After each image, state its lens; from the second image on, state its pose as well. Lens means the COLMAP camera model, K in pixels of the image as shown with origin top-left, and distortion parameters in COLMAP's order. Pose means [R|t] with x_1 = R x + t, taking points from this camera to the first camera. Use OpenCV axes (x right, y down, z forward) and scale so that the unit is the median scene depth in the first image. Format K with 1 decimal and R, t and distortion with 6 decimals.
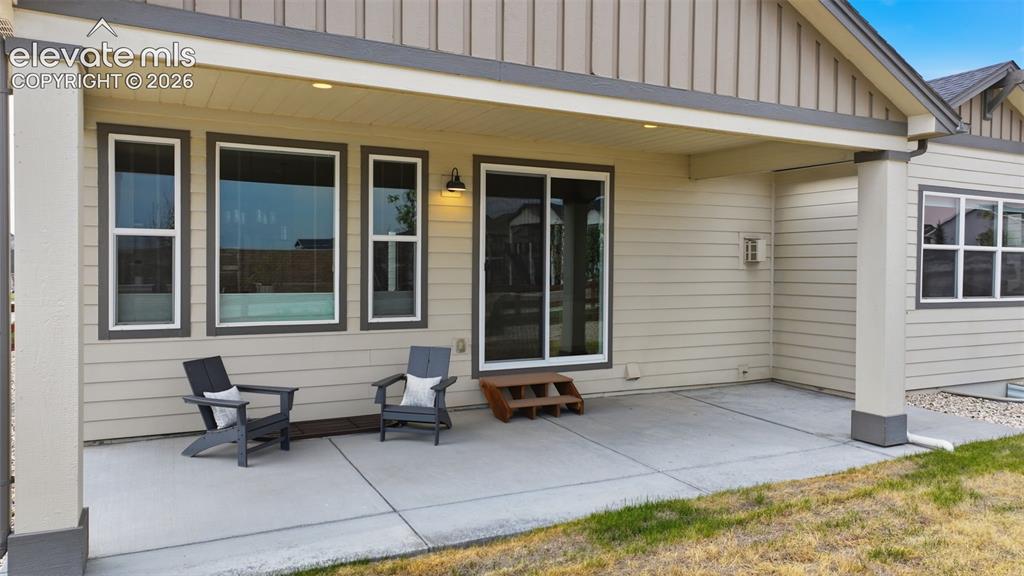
lens RADIAL K [[731.5, 0, 512.0], [0, 731.5, 288.0], [0, 0, 1]] dist [-0.003198, -0.000387]
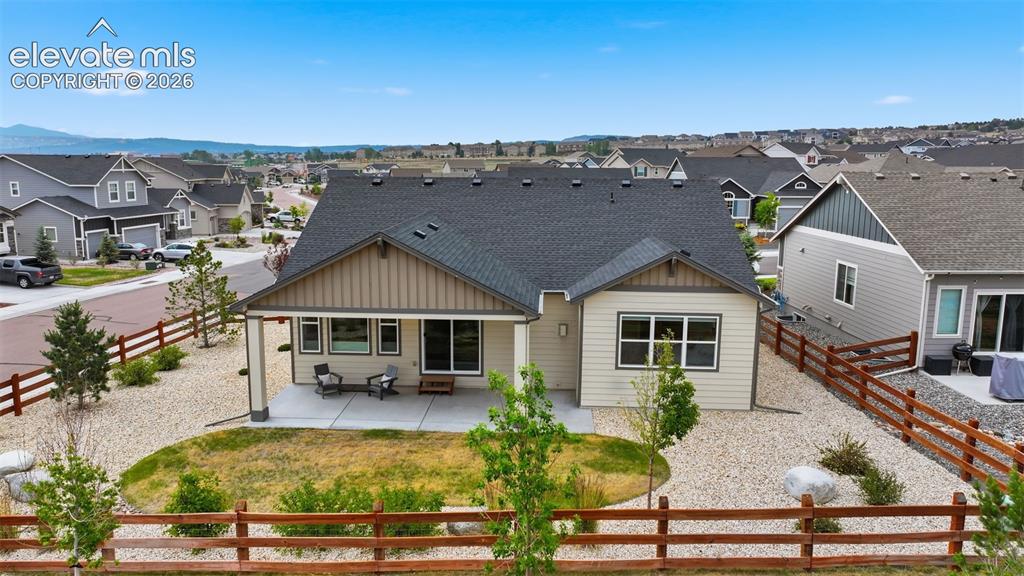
lens RADIAL K [[731.5, 0, 512.0], [0, 731.5, 288.0], [0, 0, 1]] dist [-0.003198, -0.000387]
pose [[0.859557, 0.084836, -0.503948, 1.679926], [-0.014501, 0.989777, 0.141887, -0.623430], [0.510833, -0.114652, 0.852000, -1.146942]]
